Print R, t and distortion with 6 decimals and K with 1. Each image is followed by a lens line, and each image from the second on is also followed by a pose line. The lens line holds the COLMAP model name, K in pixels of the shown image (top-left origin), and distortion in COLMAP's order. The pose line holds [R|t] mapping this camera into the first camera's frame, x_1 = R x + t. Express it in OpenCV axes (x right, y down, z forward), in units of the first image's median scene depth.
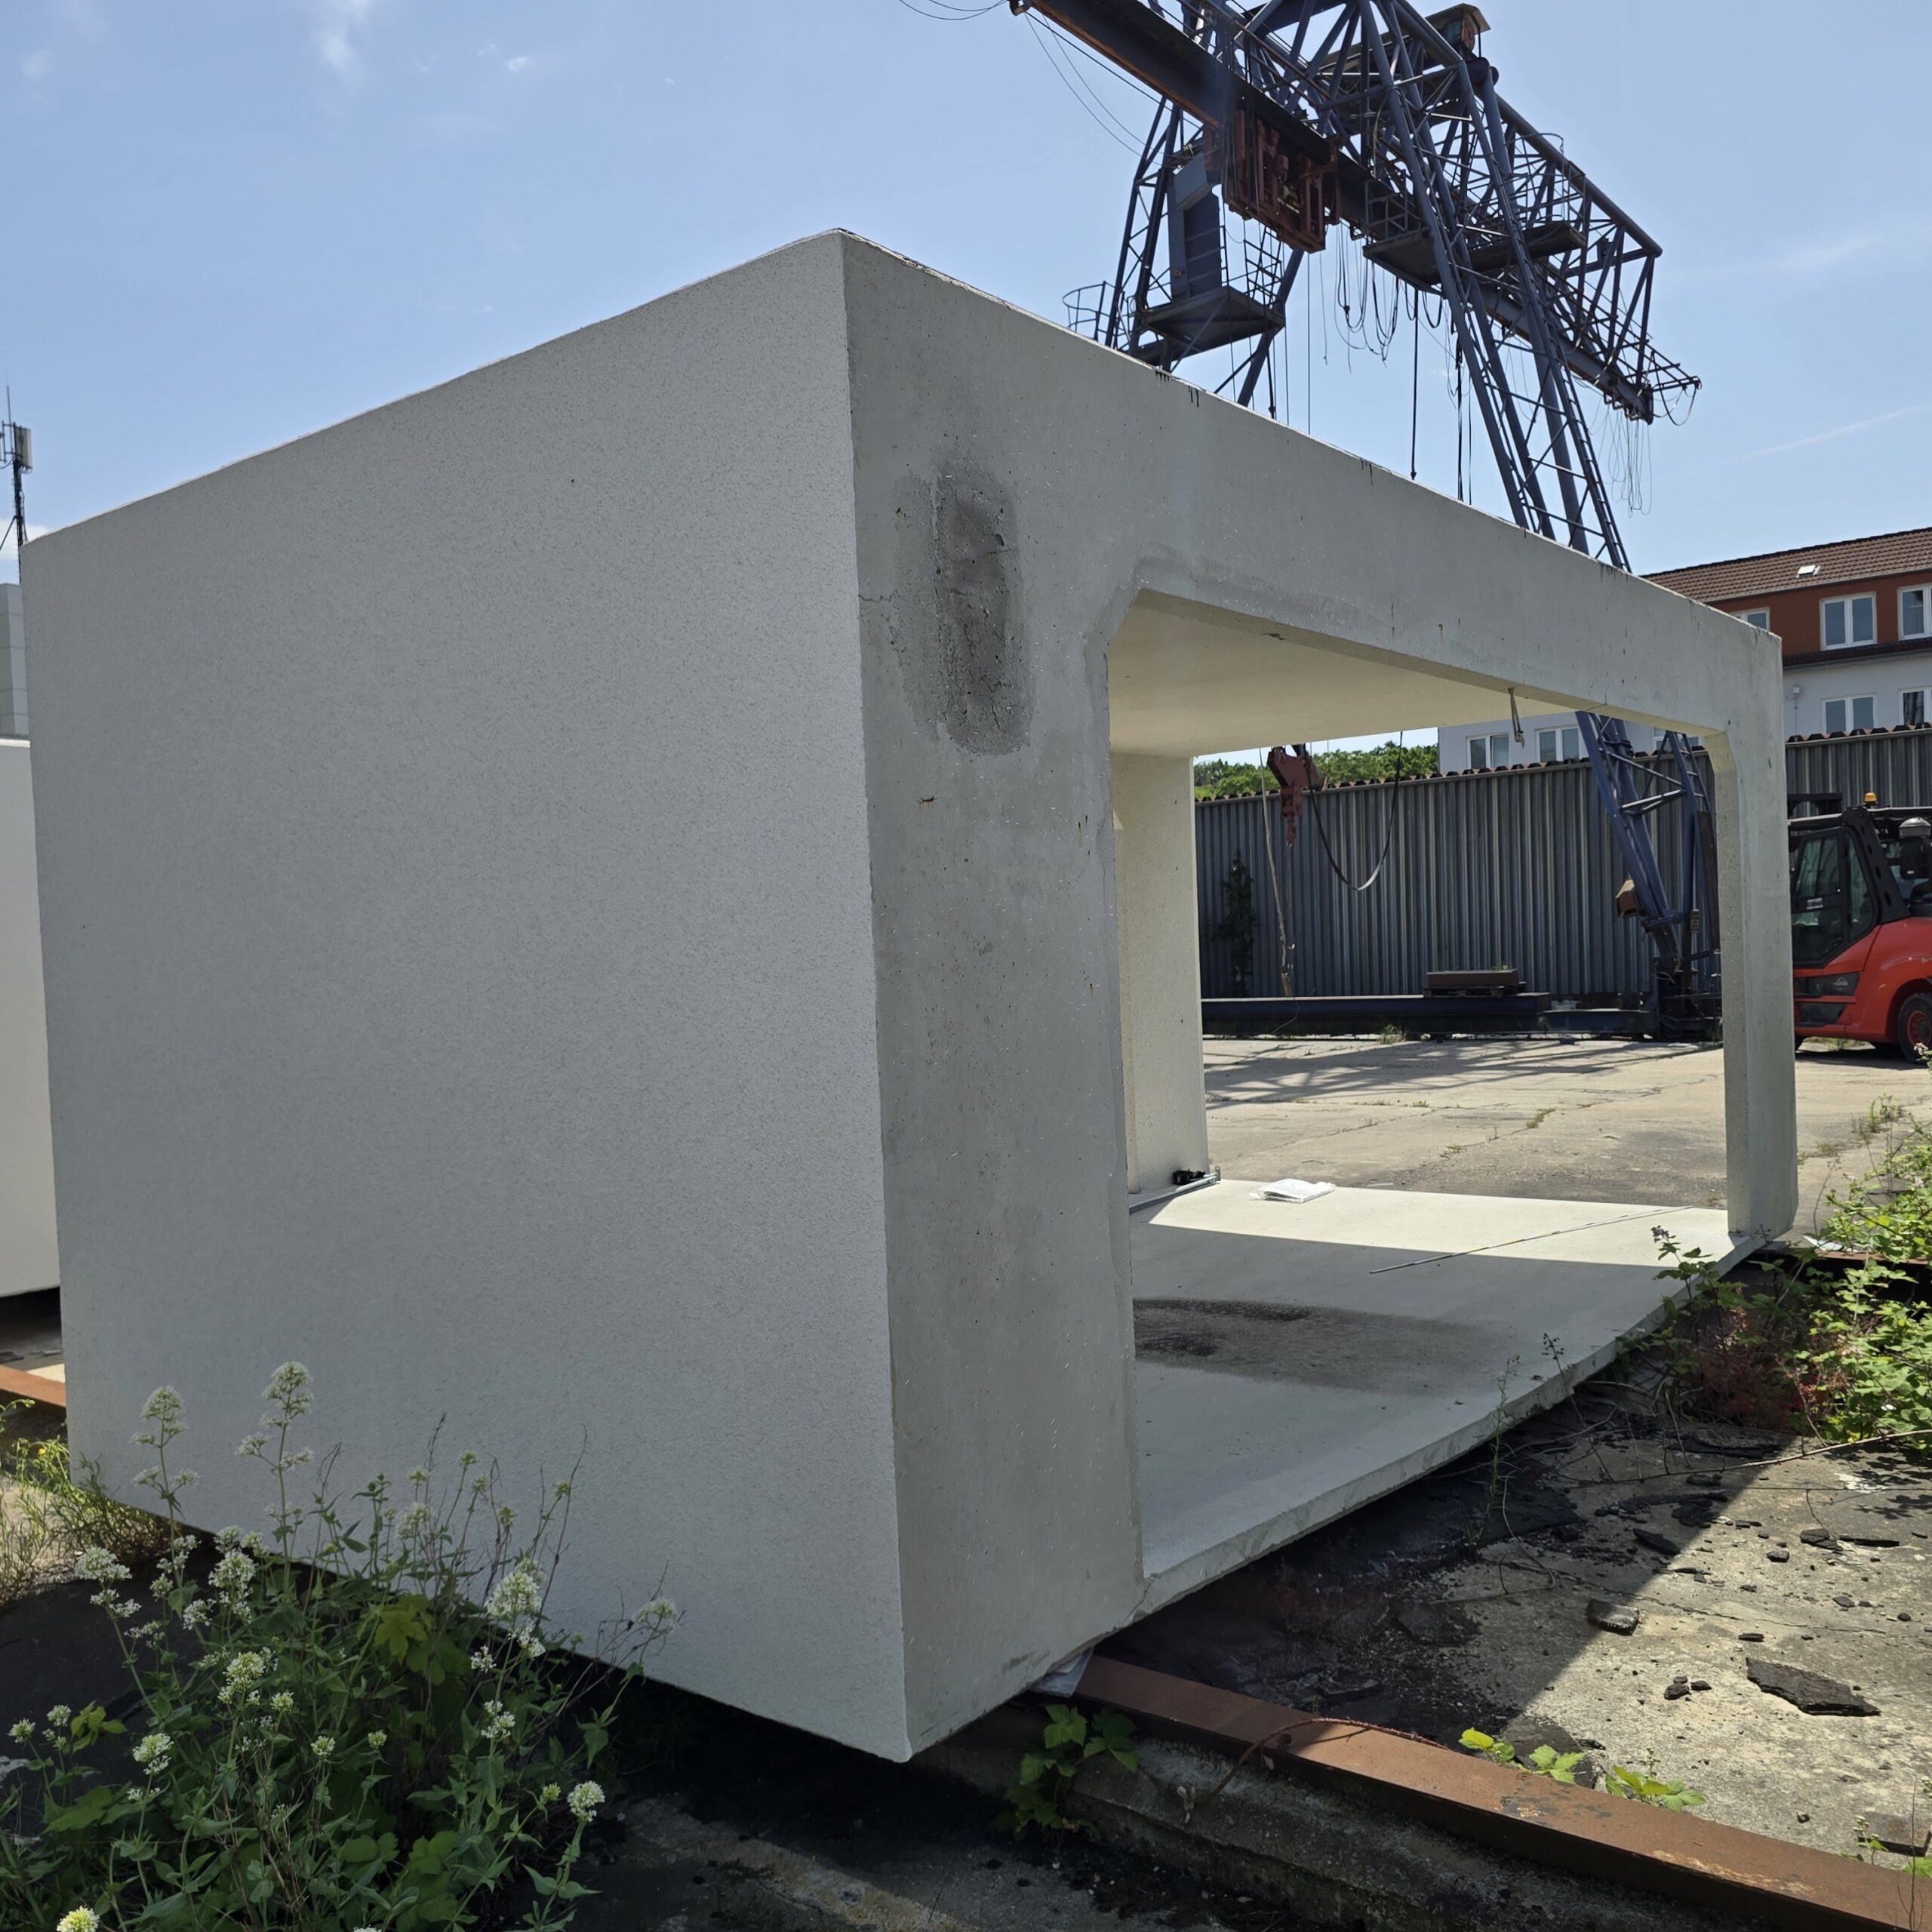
lens RADIAL K [[1716.2, 0, 972.3], [0, 1716.2, 940.3], [0, 0, 1]] dist [0.065549, -0.054539]
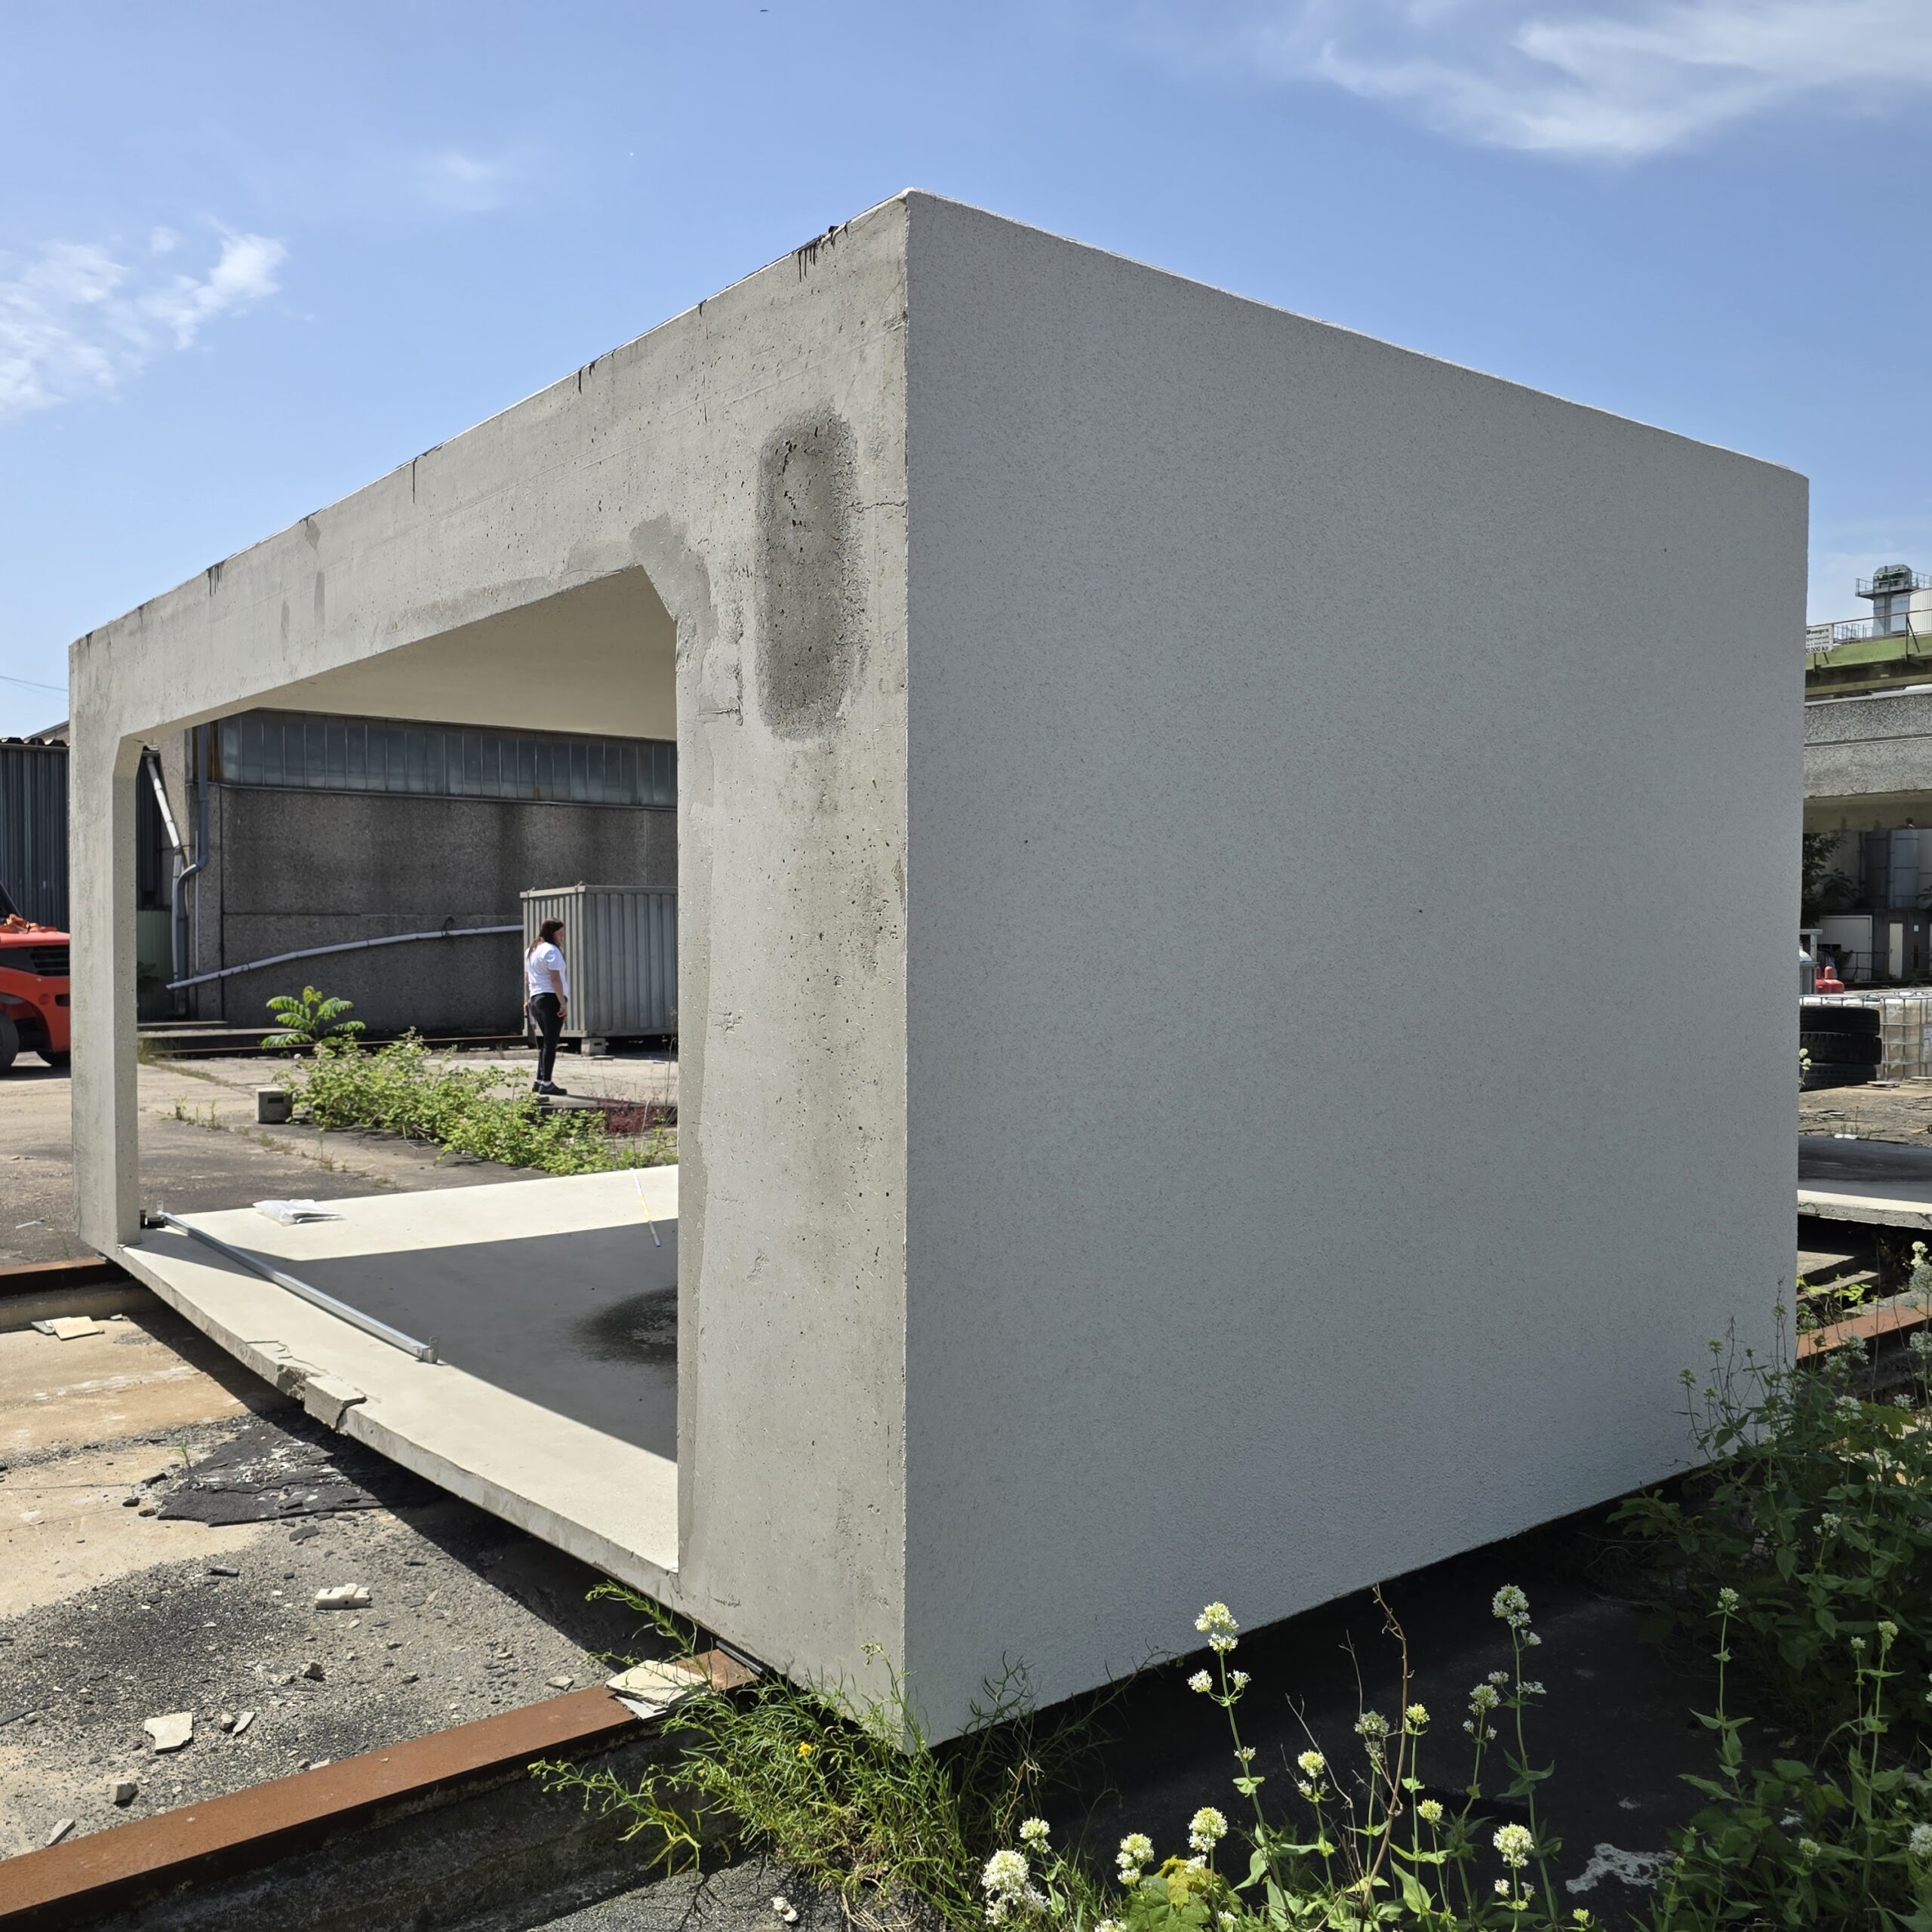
lens RADIAL K [[1716.2, 0, 972.3], [0, 1716.2, 940.3], [0, 0, 1]] dist [0.065549, -0.054539]
pose [[0.238077, 0.030644, 0.970763, -1.393167], [-0.014149, 0.999506, -0.028081, 0.059203], [-0.971143, -0.007049, 0.238393, 1.049901]]
